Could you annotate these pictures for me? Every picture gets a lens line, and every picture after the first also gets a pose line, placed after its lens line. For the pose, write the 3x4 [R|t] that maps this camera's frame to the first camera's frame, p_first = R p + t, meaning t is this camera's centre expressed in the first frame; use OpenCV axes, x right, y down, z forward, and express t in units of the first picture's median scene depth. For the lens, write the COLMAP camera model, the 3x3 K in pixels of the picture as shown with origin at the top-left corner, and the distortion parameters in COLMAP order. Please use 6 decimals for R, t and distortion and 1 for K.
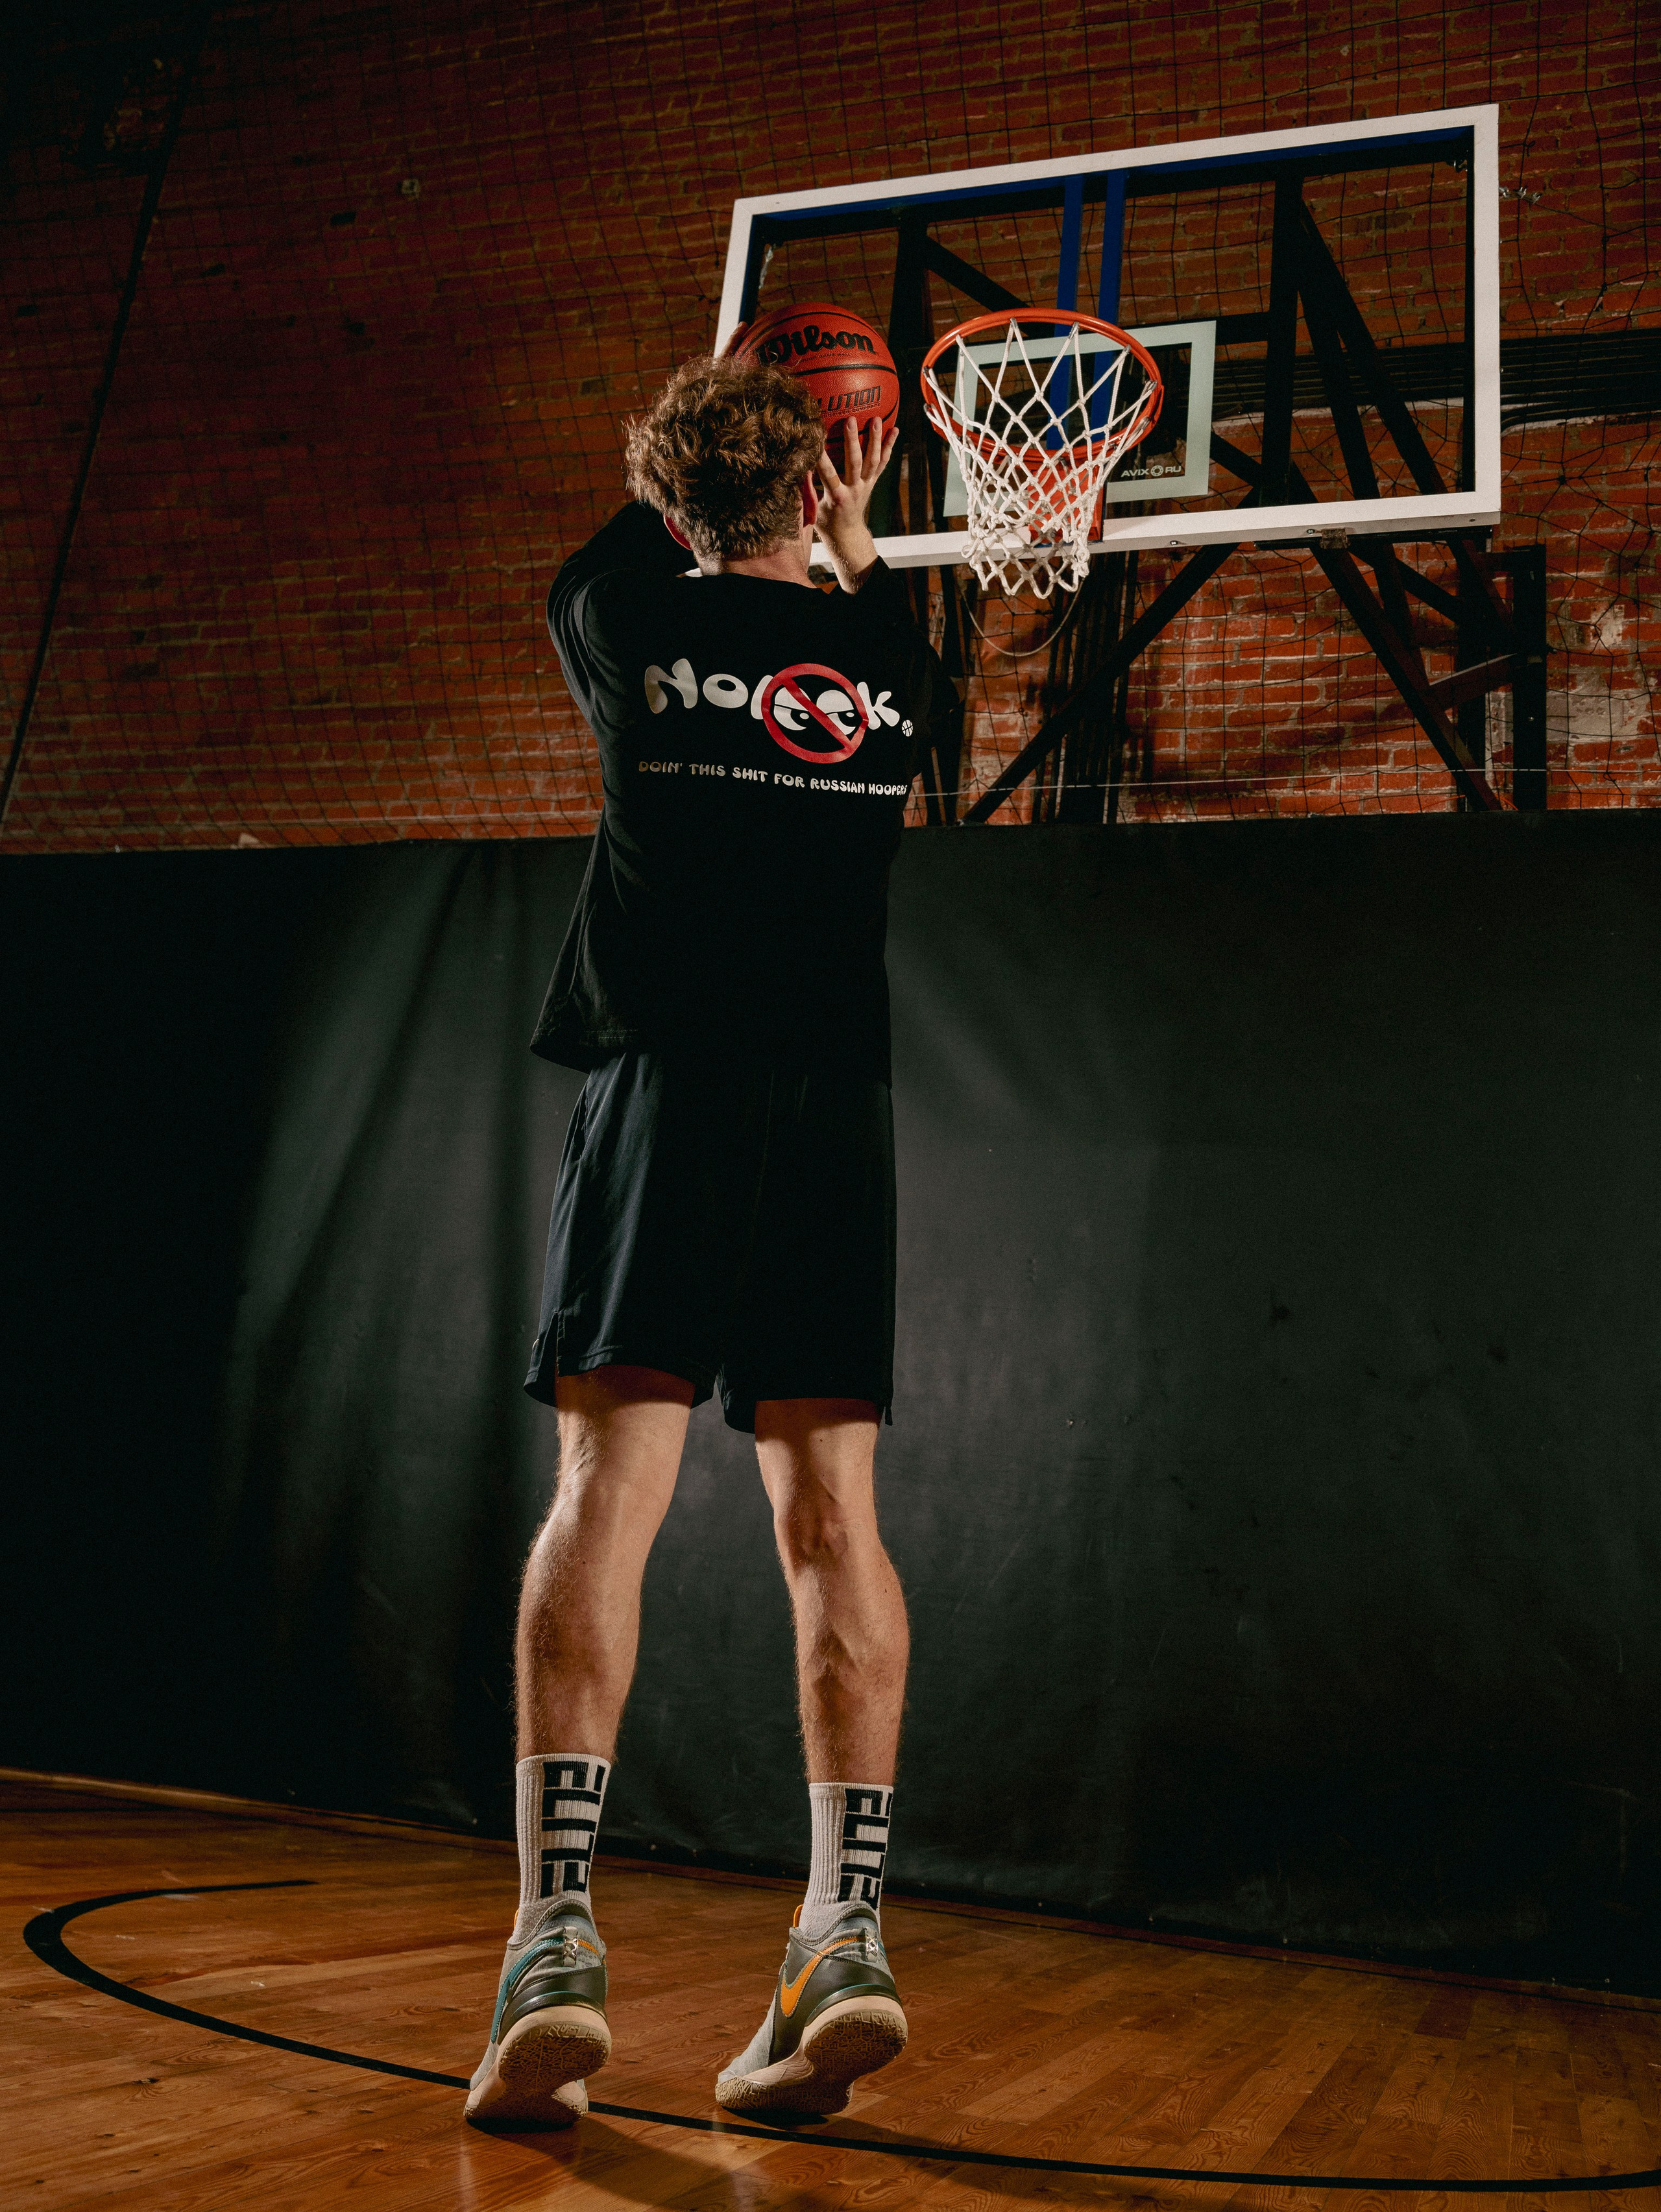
lens RADIAL K [[2054.7, 0, 842.7], [0, 2054.7, 1038.9], [0, 0, 1]] dist [-0.004966, -0.005183]
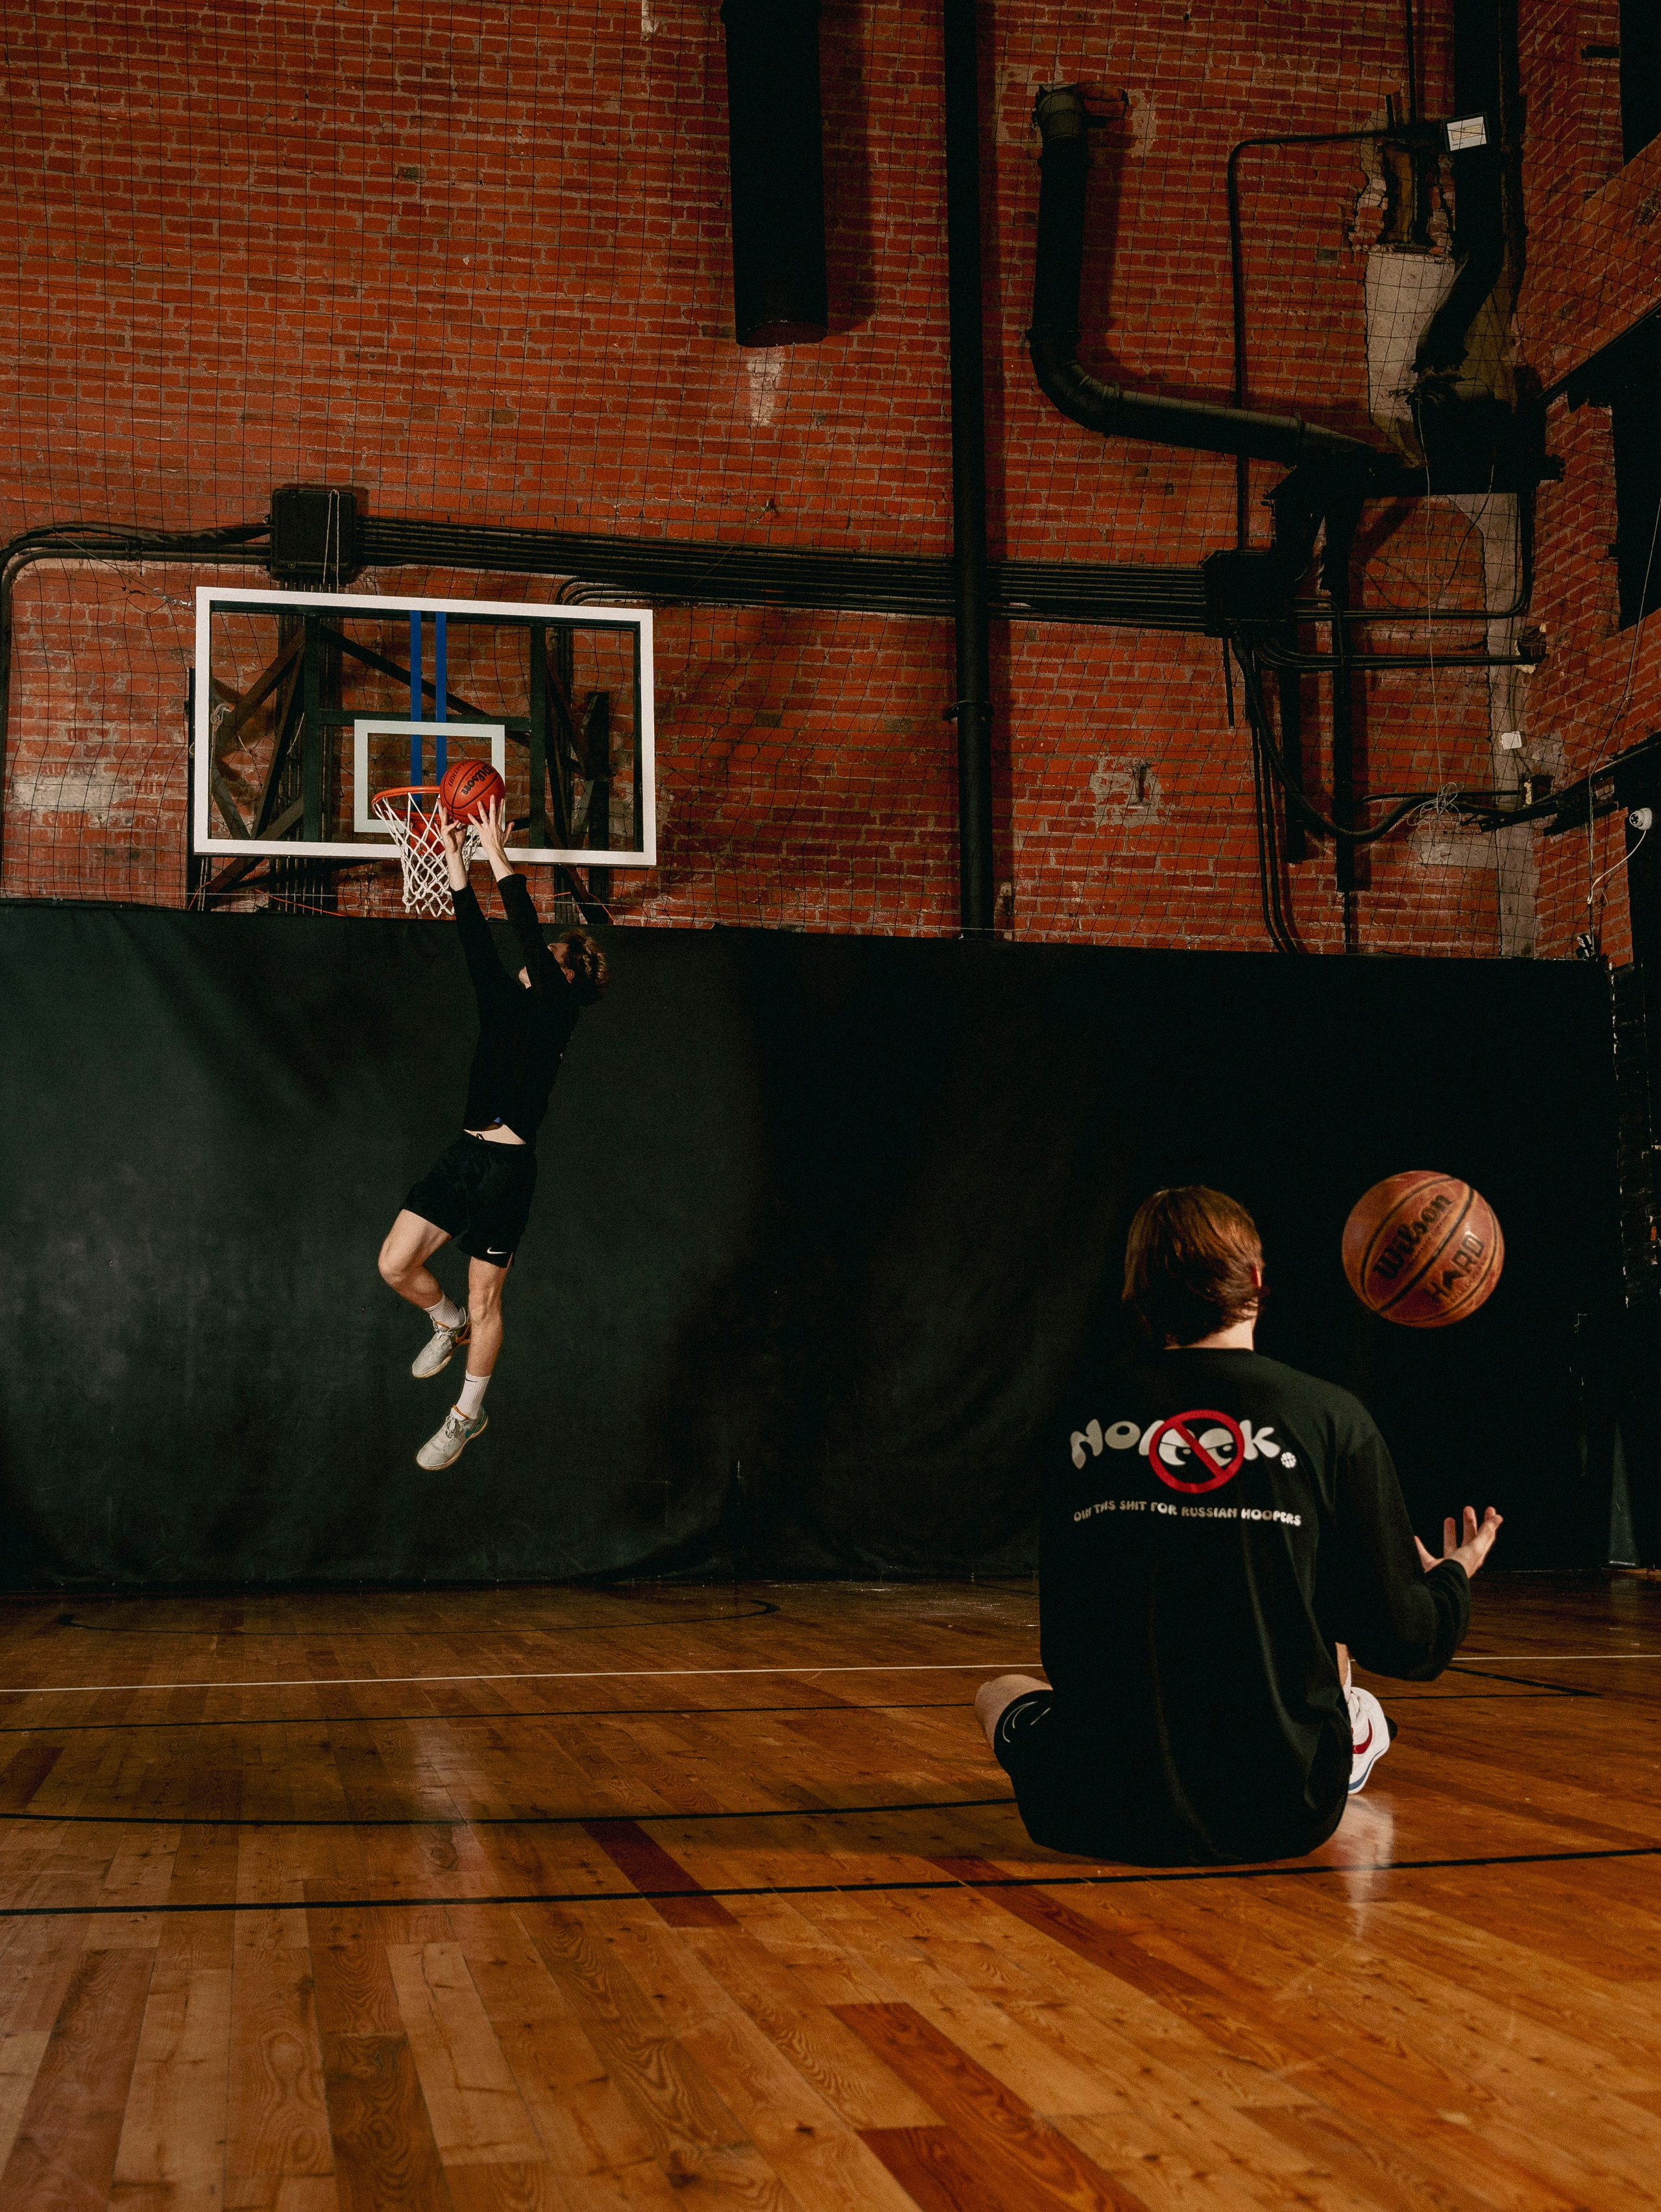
lens RADIAL K [[2792.3, 0, 763.1], [0, 2792.3, 1103.1], [0, 0, 1]] dist [0.037495, -0.002774]
pose [[0.876464, -0.050627, 0.478798, -0.557490], [-0.051896, 0.978729, 0.198487, -0.363217], [-0.478662, -0.198814, 0.855193, -0.871173]]
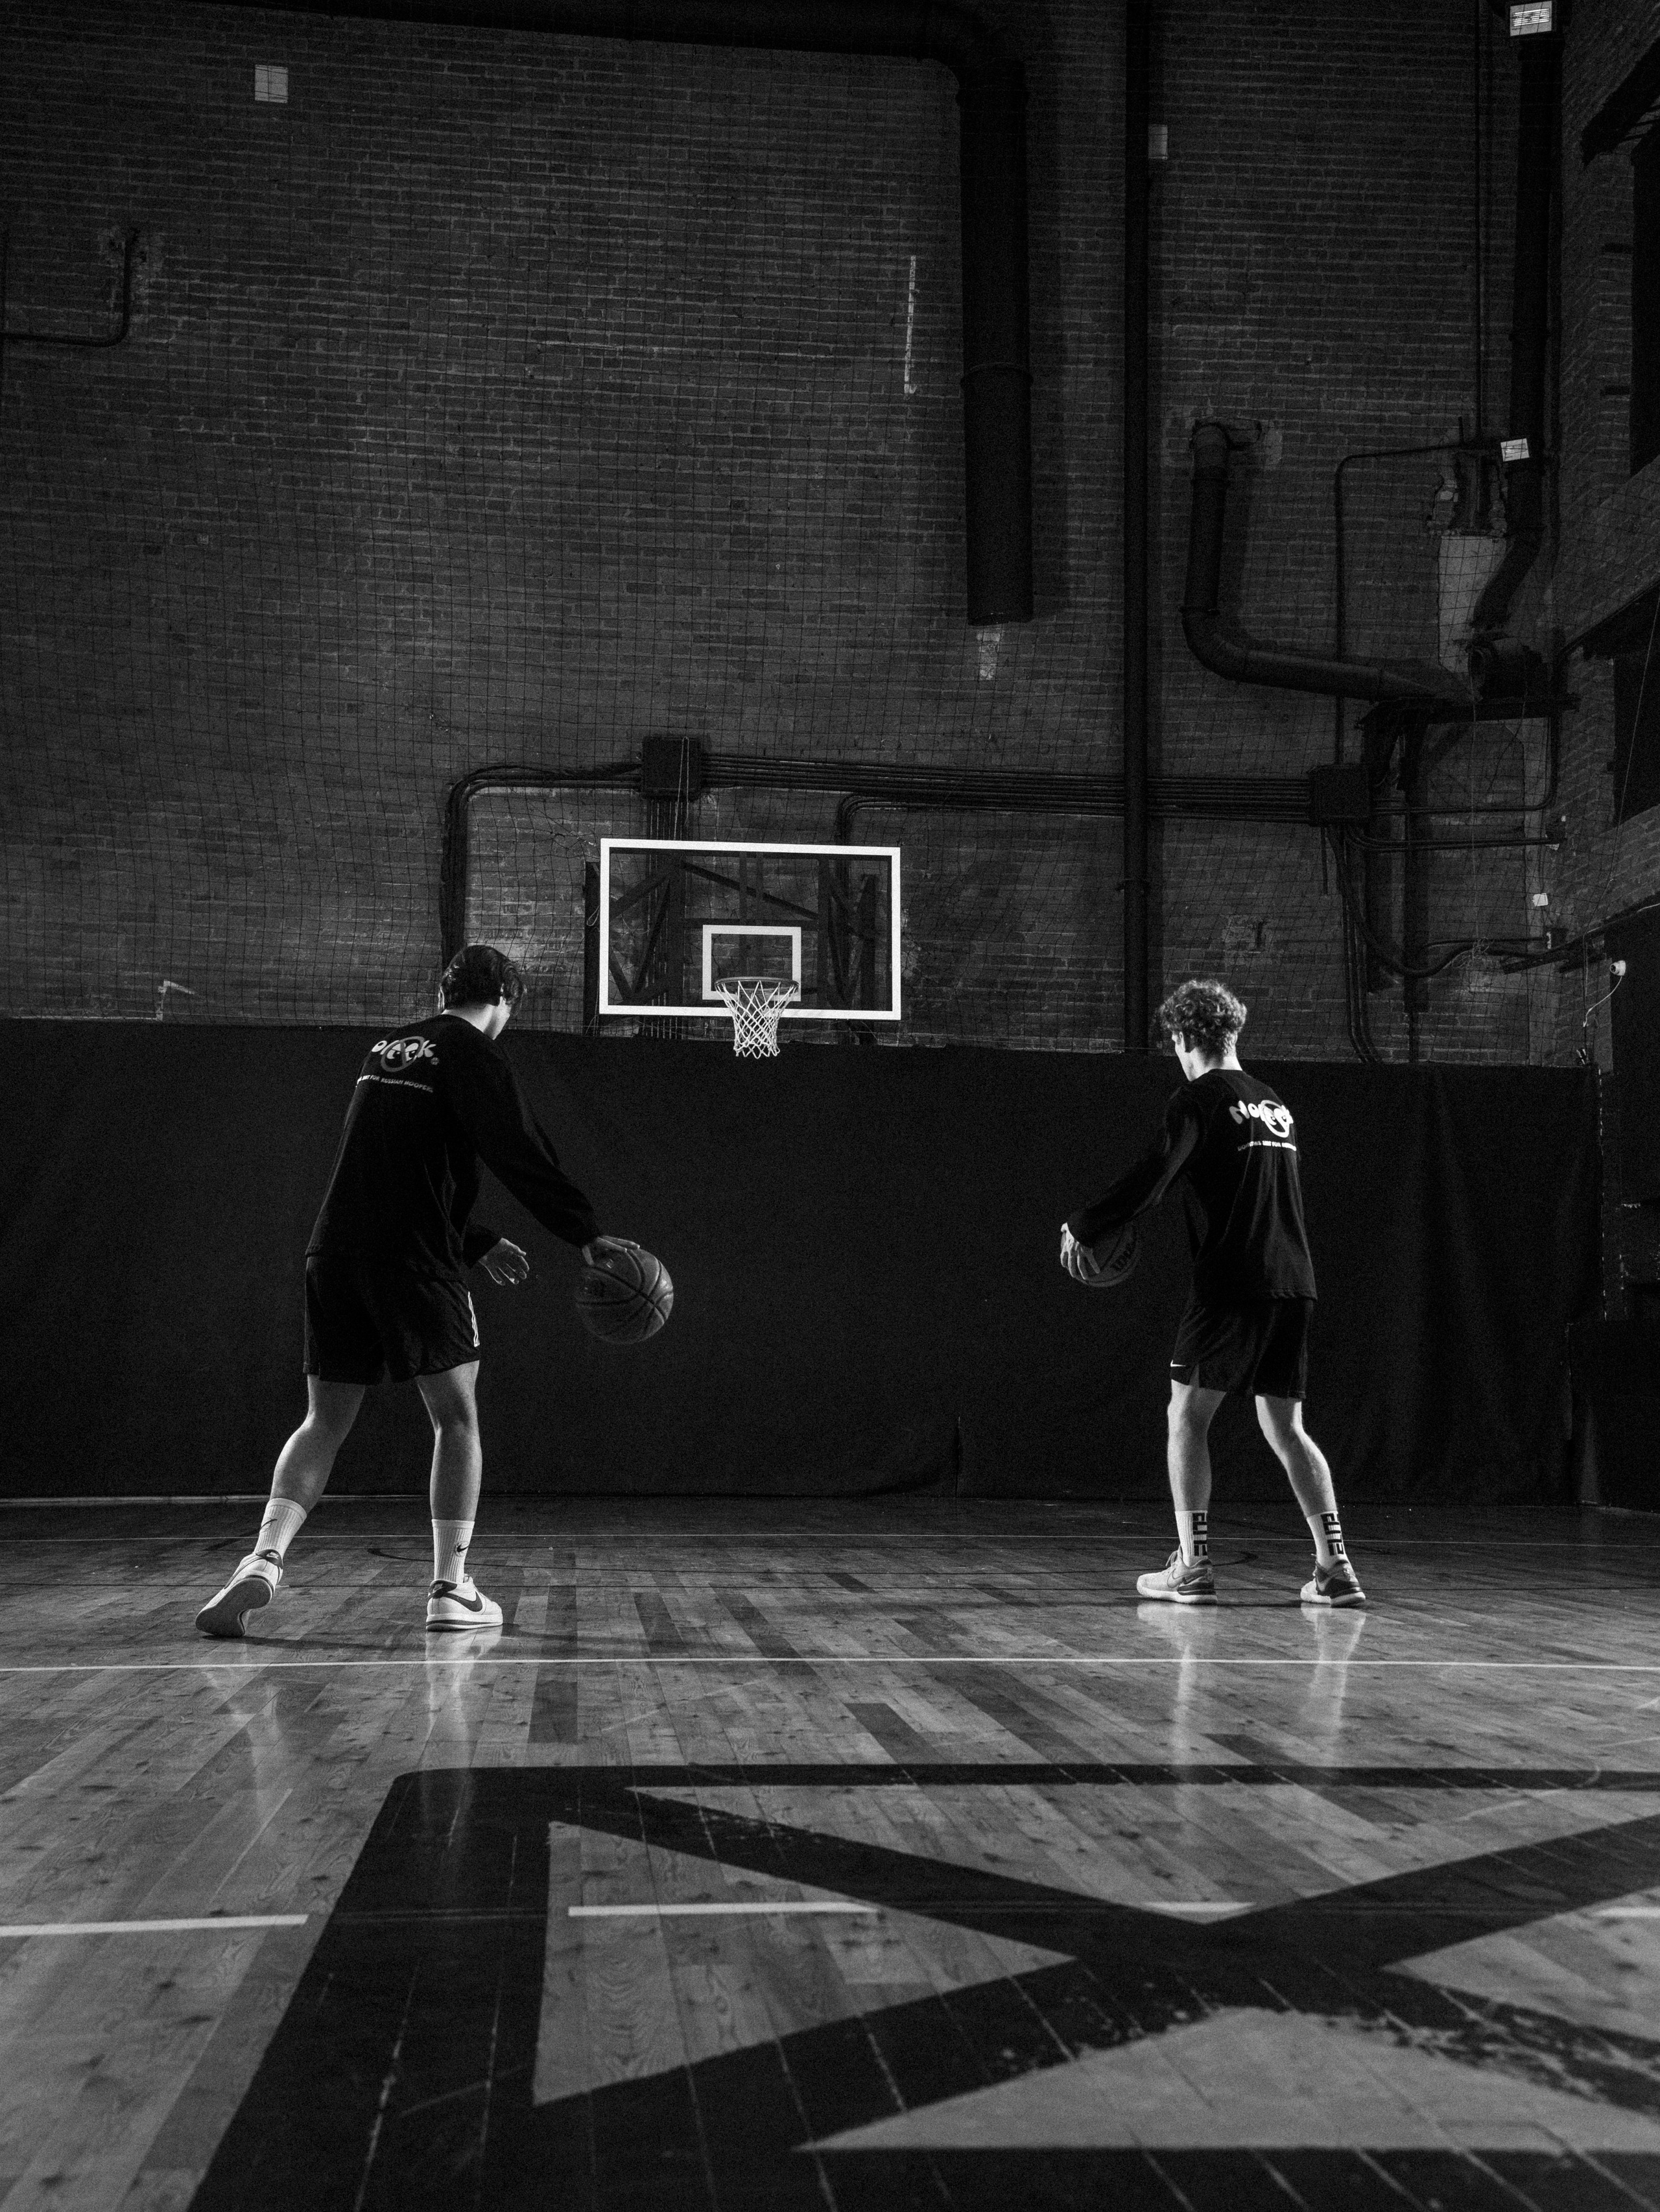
lens RADIAL K [[2732.2, 0, 830.0], [0, 2732.2, 1106.0], [0, 0, 1]] dist [0.205713, 0.005757]
pose [[0.914445, -0.050500, 0.401547, -0.862831], [-0.040737, 0.975659, 0.215475, -0.624193], [-0.402655, -0.213398, 0.890129, -1.579136]]
